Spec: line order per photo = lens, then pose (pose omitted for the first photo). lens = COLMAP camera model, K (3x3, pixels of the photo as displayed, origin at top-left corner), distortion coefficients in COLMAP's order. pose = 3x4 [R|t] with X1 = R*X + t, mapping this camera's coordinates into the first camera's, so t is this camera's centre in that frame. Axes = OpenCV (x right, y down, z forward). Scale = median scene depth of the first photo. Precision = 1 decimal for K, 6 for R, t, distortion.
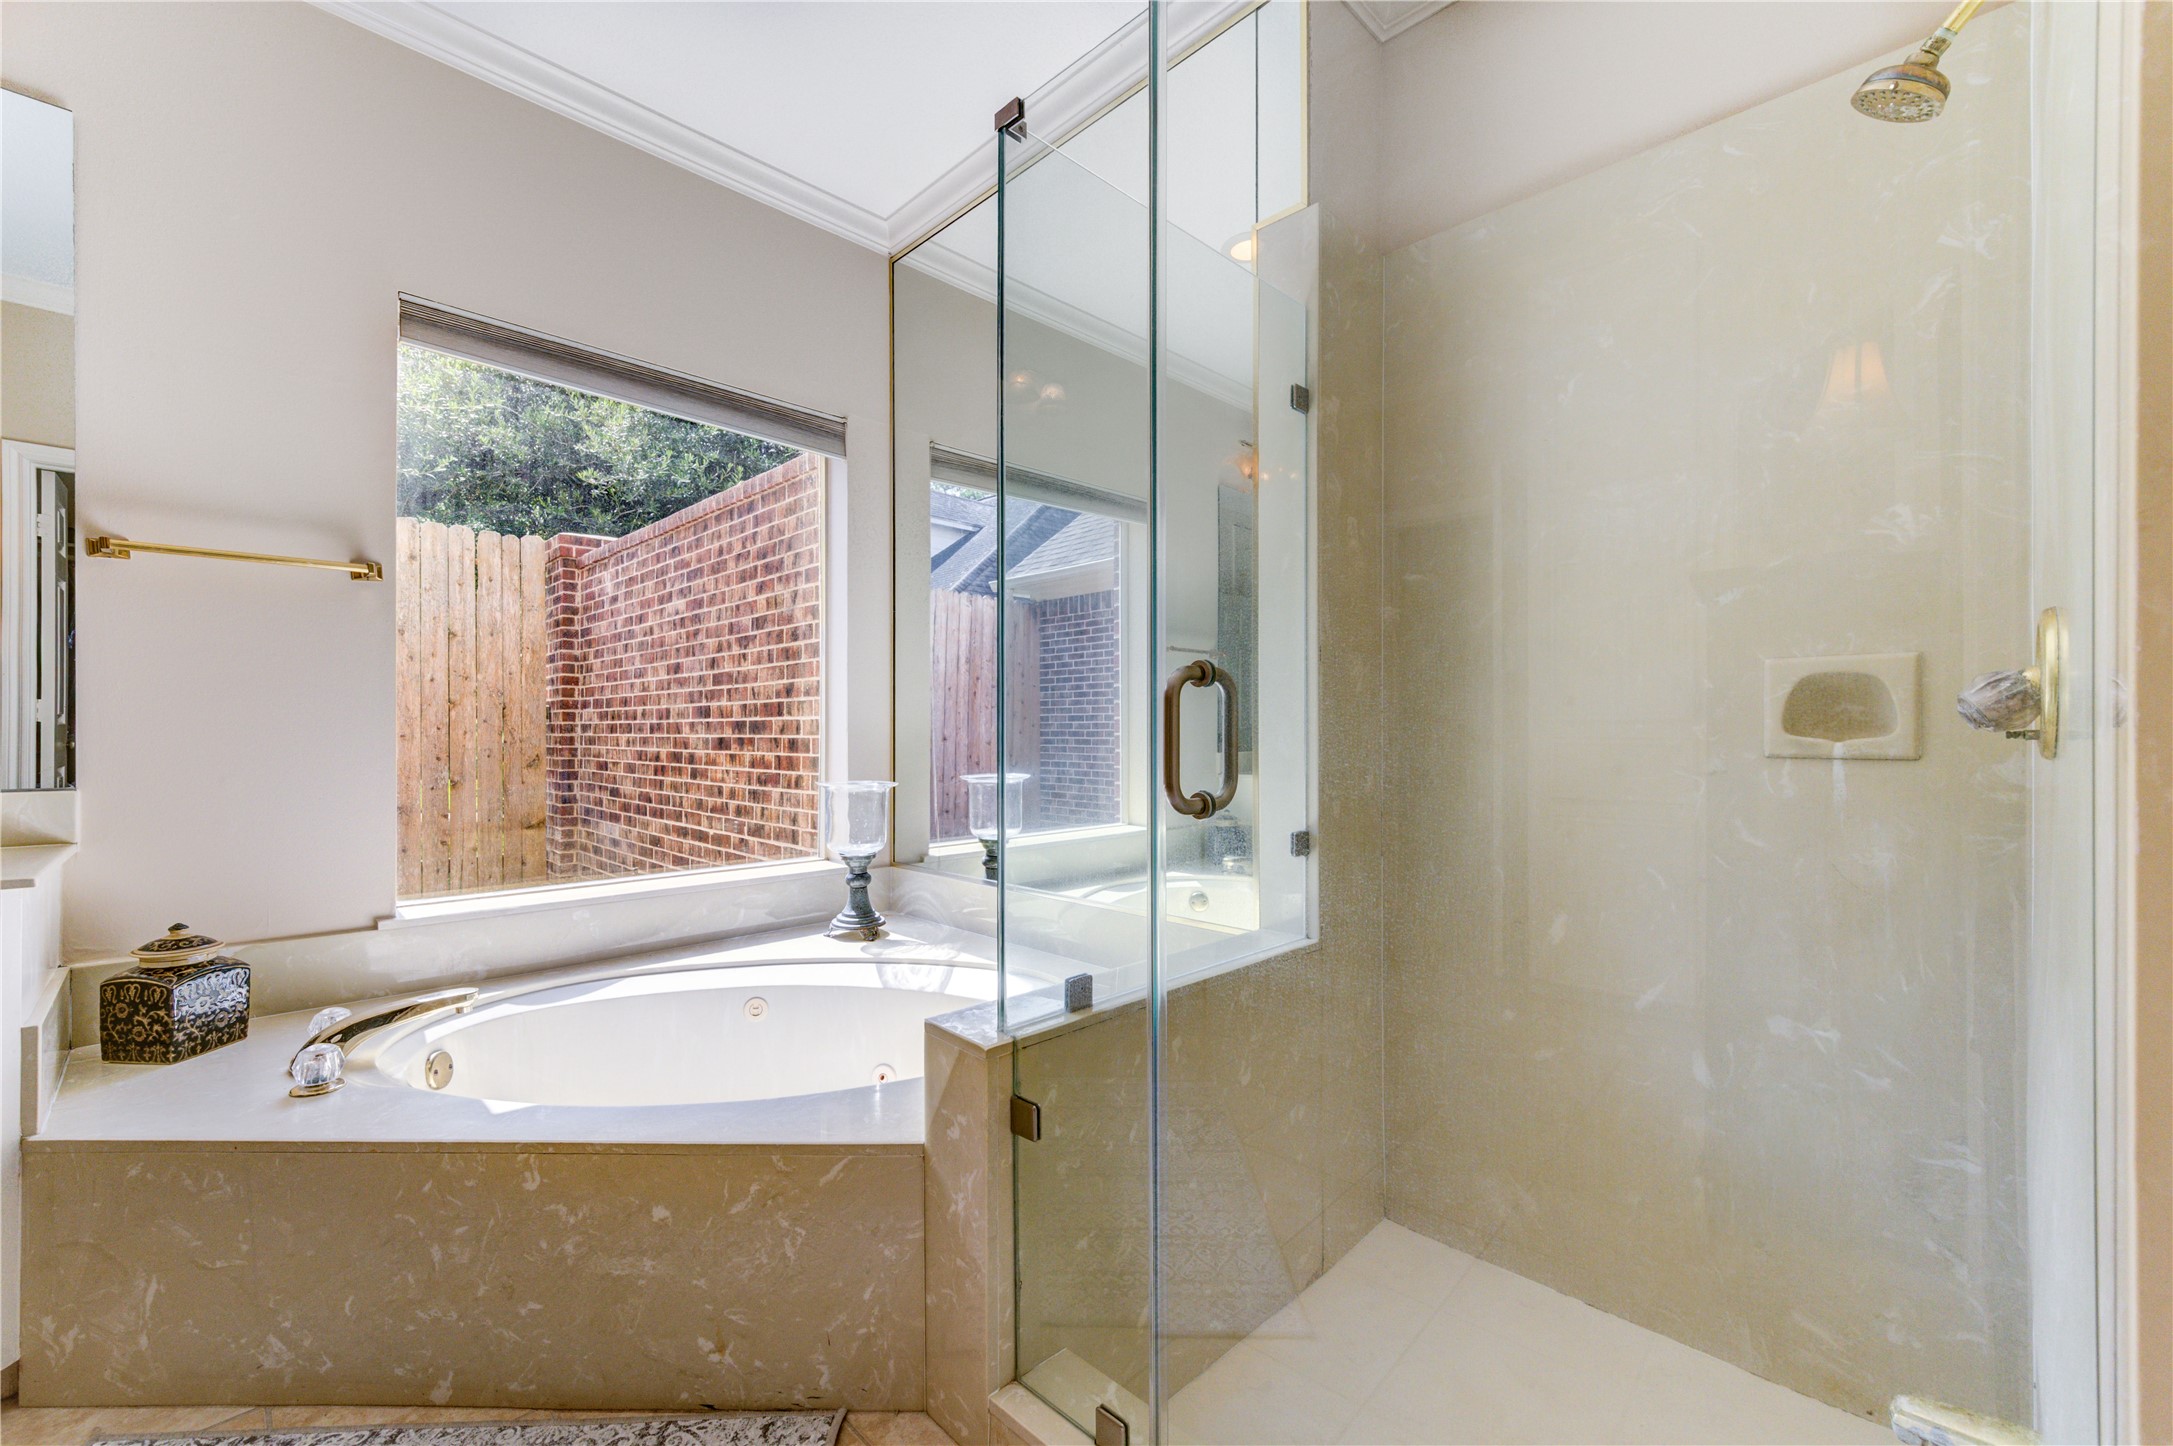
lens RADIAL K [[881.2, 0, 1088.3], [0, 881.2, 730.0], [0, 0, 1]] dist [0.000340, -0.000342]
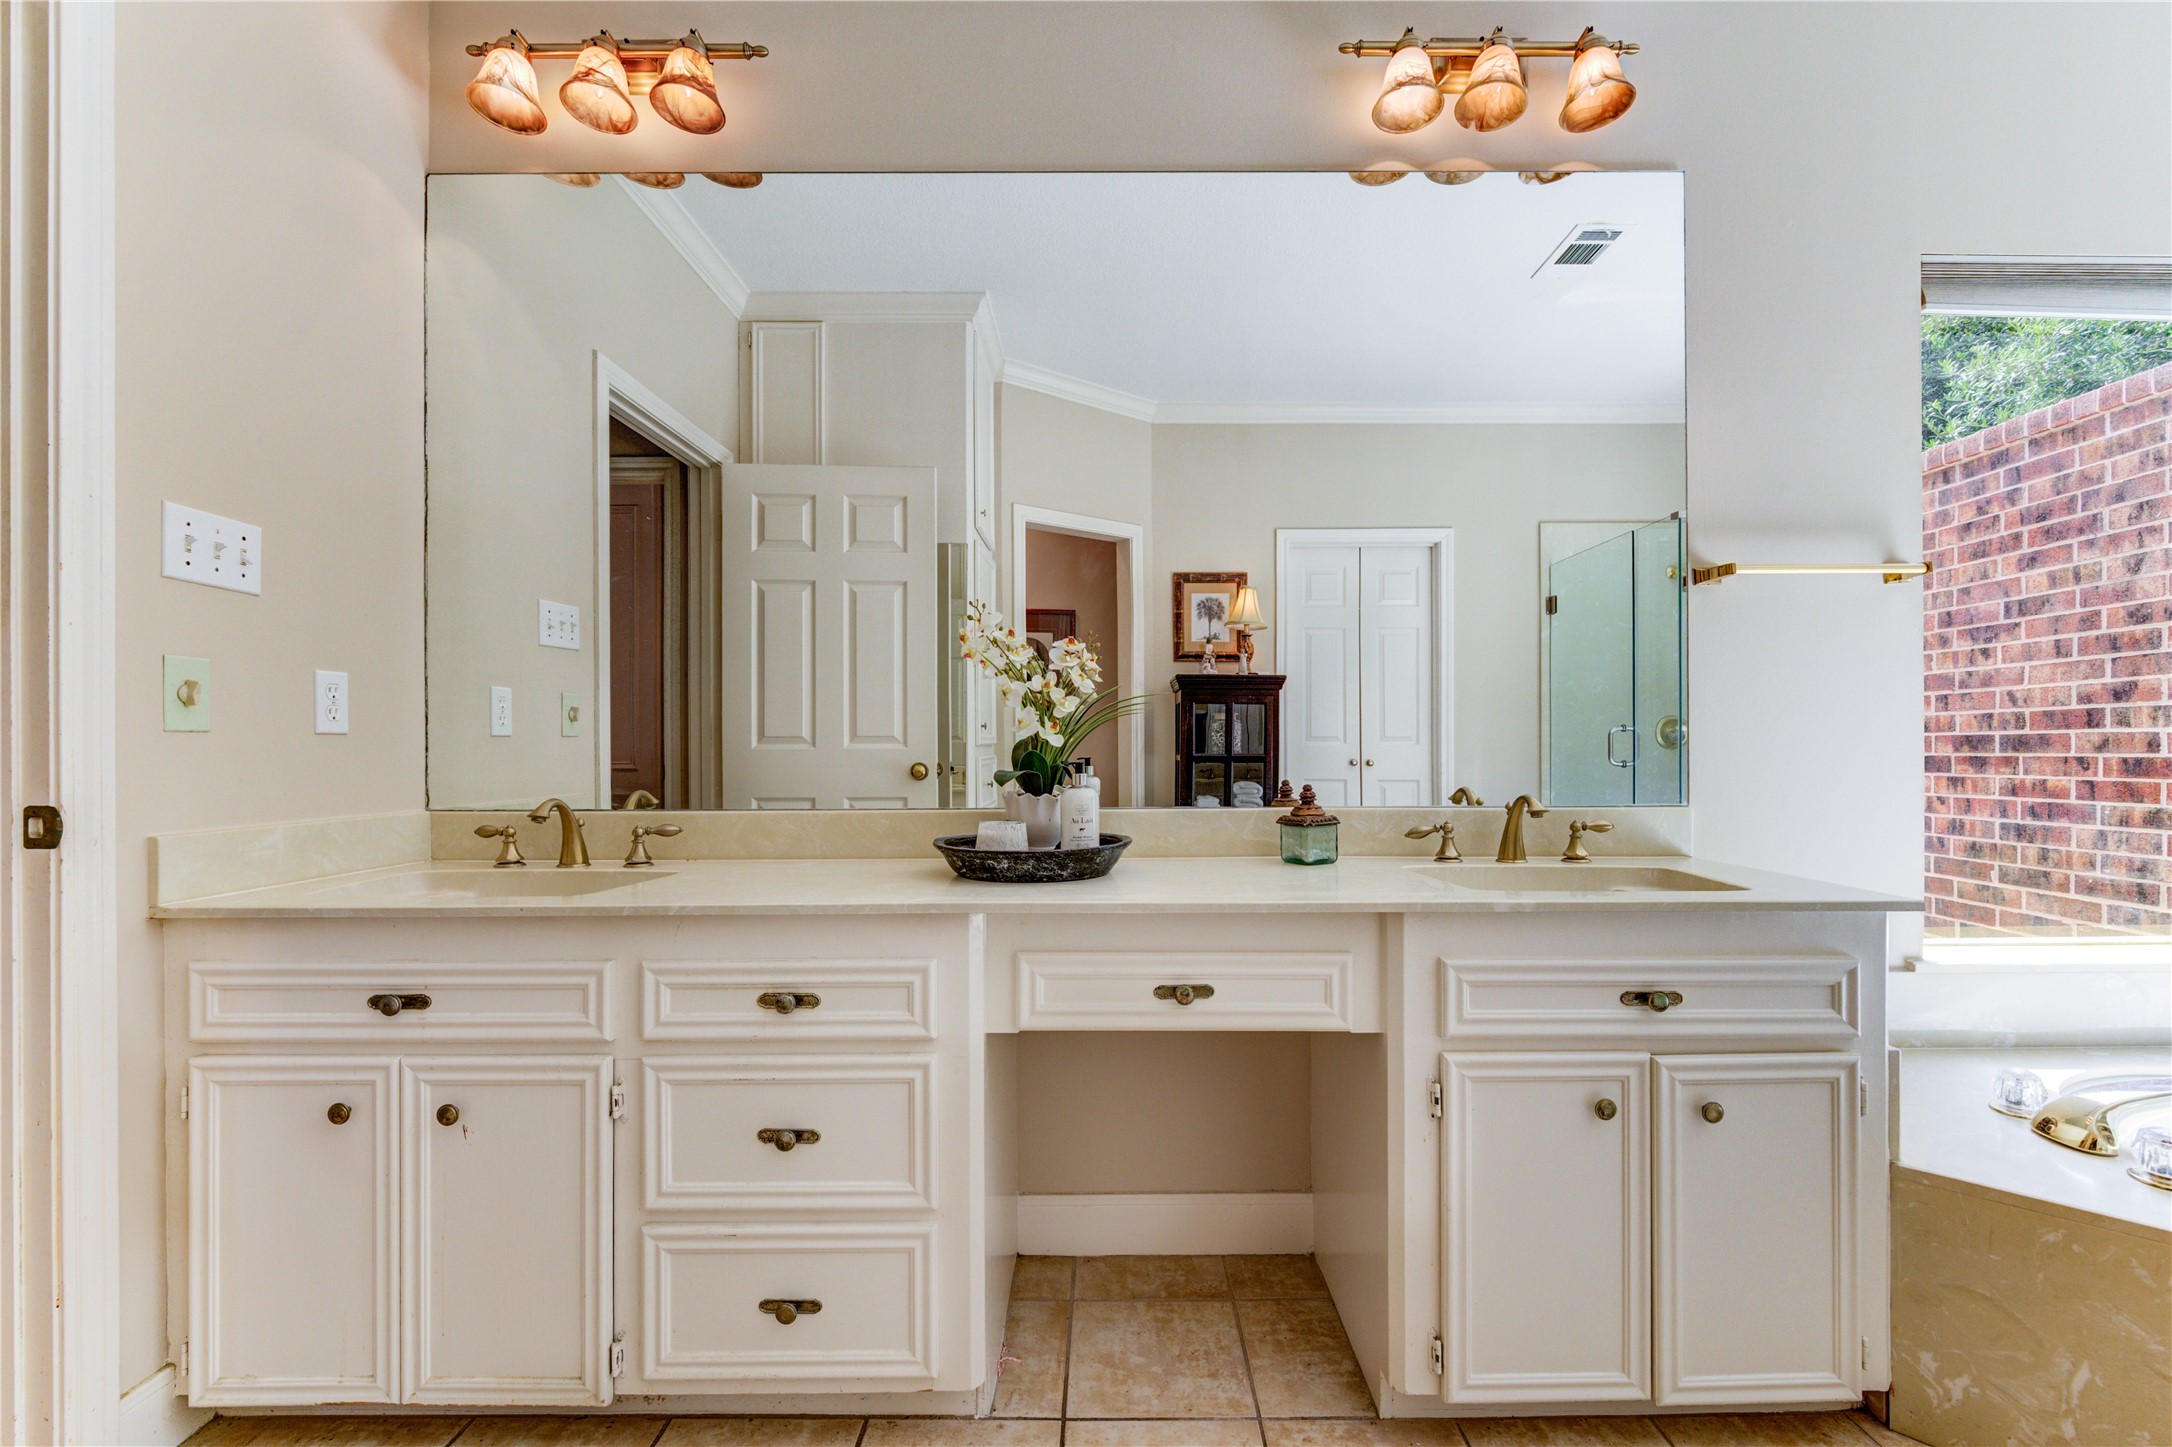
lens RADIAL K [[911.4, 0, 1117.2], [0, 911.4, 748.2], [0, 0, 1]] dist [-0.004065, -0.000133]
pose [[0.710911, -0.005136, -0.703263, -0.858657], [0.005813, 0.999982, -0.001427, -0.004896], [0.703258, -0.003073, 0.710928, -0.263602]]
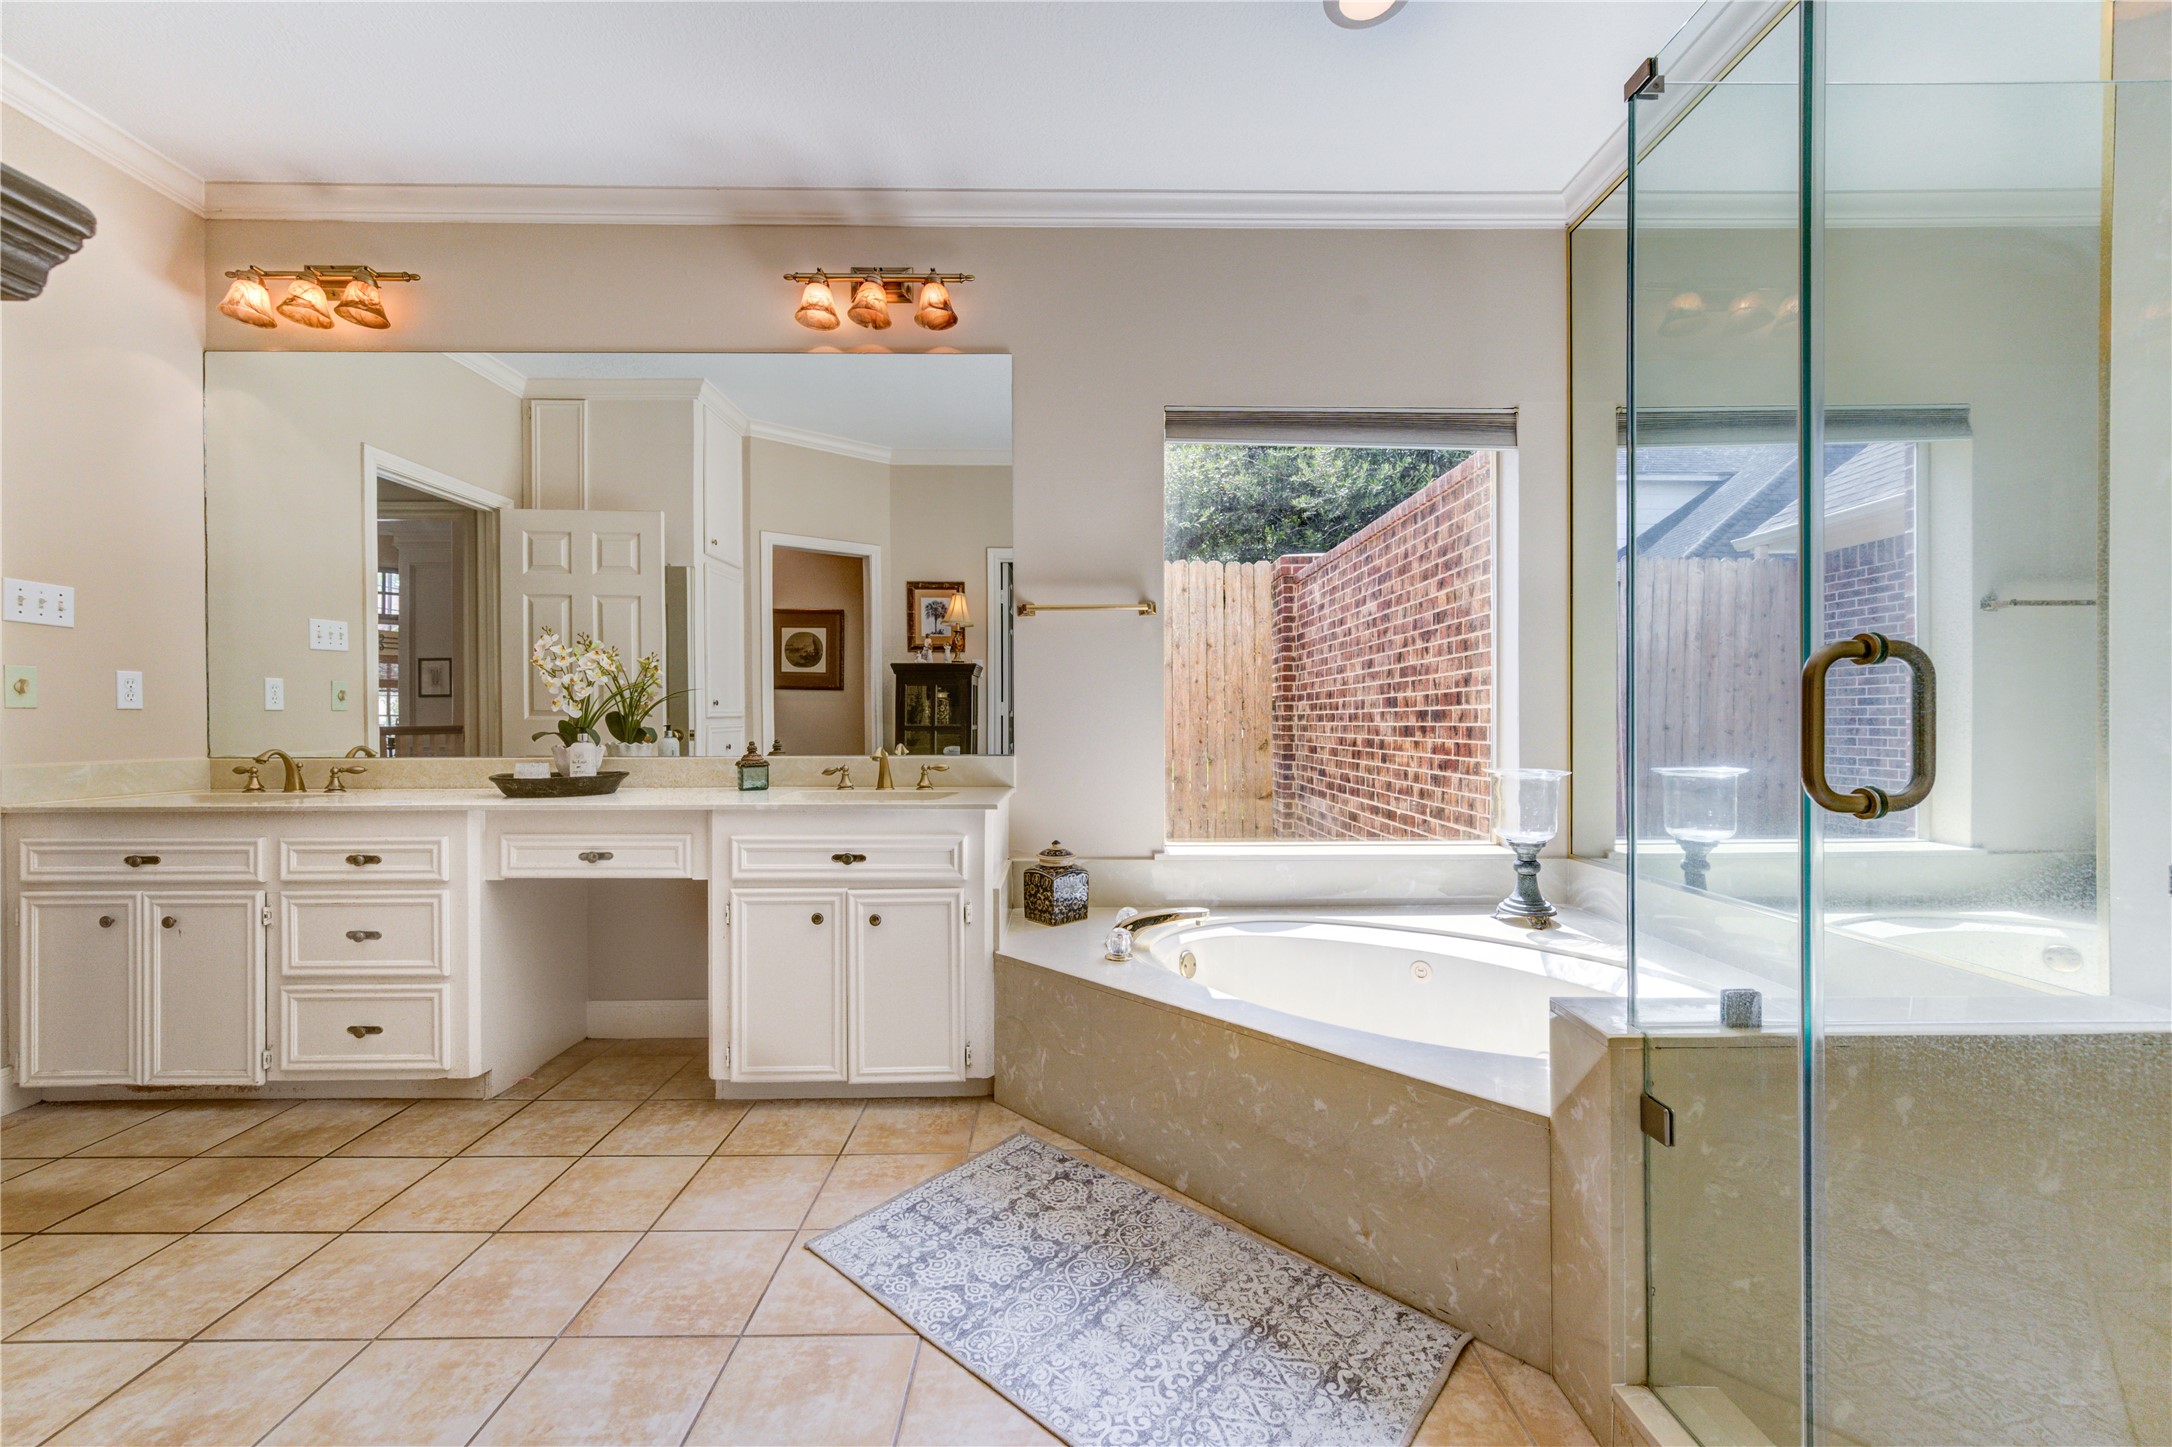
lens RADIAL K [[855.1, 0, 1091.0], [0, 855.1, 727.4], [0, 0, 1]] dist [0.001026, 0.000214]
pose [[0.716813, 0.002311, -0.697262, 0.097141], [0.004727, 0.999955, 0.008174, 0.000824], [0.697250, -0.009155, 0.716770, -0.069738]]
